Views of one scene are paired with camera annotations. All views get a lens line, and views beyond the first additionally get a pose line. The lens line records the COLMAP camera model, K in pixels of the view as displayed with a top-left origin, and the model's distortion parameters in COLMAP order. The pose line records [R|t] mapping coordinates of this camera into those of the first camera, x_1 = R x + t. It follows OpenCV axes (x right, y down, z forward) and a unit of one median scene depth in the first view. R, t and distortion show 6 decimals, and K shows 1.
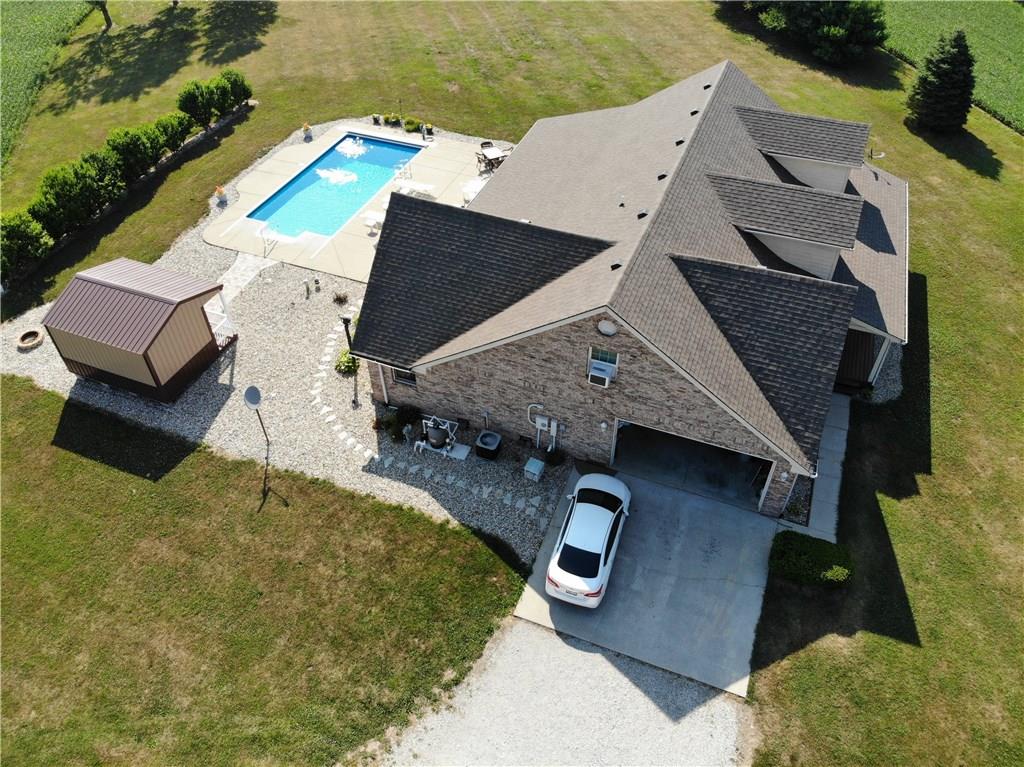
lens RADIAL K [[736.3, 0, 521.1], [0, 736.3, 362.3], [0, 0, 1]] dist [0.133210, -0.298517]
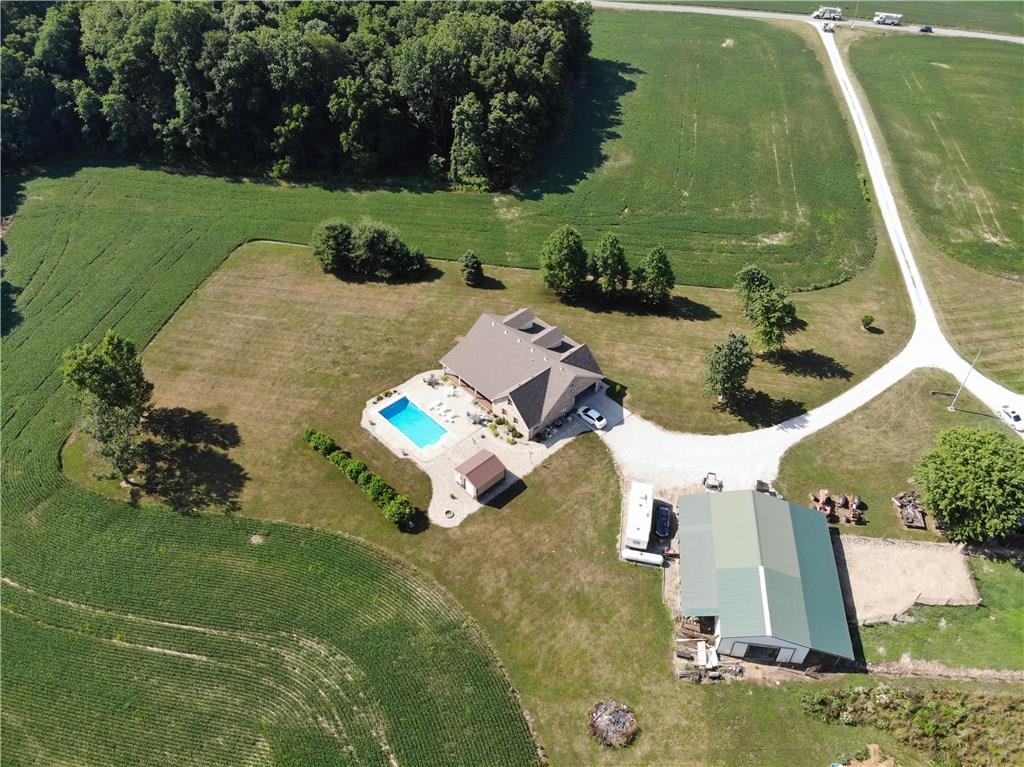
lens RADIAL K [[736.3, 0, 521.1], [0, 736.3, 362.3], [0, 0, 1]] dist [0.133210, -0.298517]
pose [[0.422446, -0.591794, 0.686527, -2.166611], [0.600968, 0.749883, 0.276609, -1.106825], [-0.678511, 0.295728, 0.672434, -1.345087]]
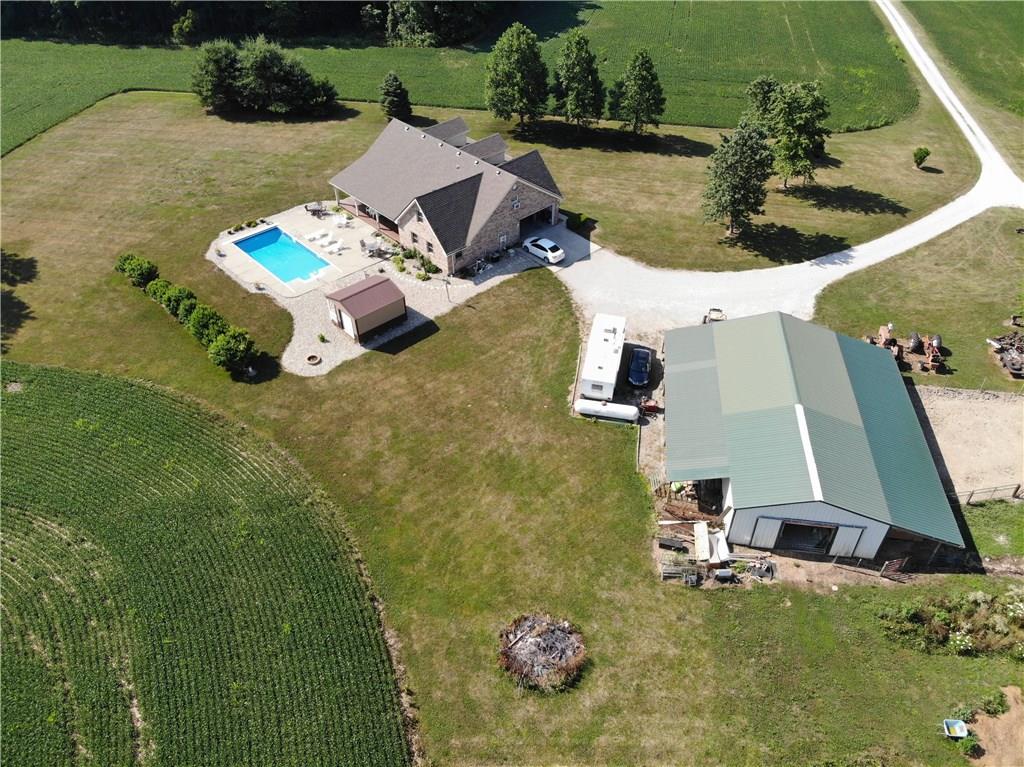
lens RADIAL K [[736.3, 0, 521.1], [0, 736.3, 362.3], [0, 0, 1]] dist [0.133210, -0.298517]
pose [[0.423747, -0.568594, 0.705082, -1.761176], [0.602953, 0.757965, 0.248871, -0.176691], [-0.675934, 0.319673, 0.664020, -0.639976]]
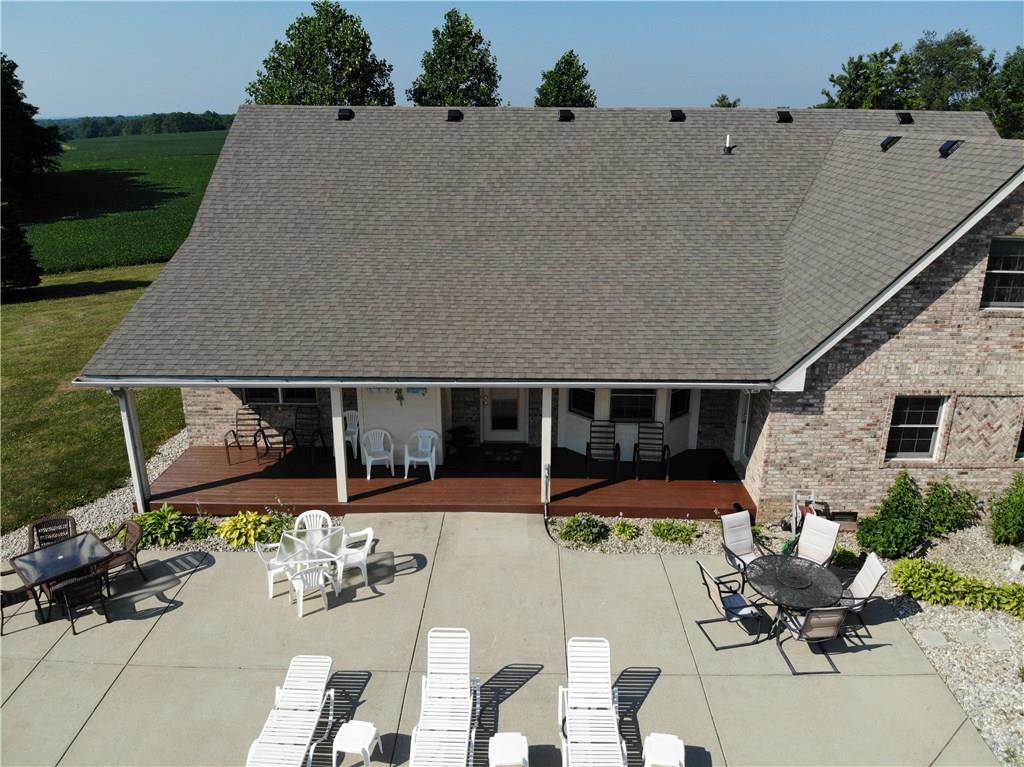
lens RADIAL K [[736.3, 0, 521.1], [0, 736.3, 362.3], [0, 0, 1]] dist [0.133210, -0.298517]
pose [[-0.353955, -0.284548, 0.890926, -0.388596], [0.628441, 0.633136, 0.451887, -0.430413], [-0.692660, 0.719841, -0.045280, 1.068783]]
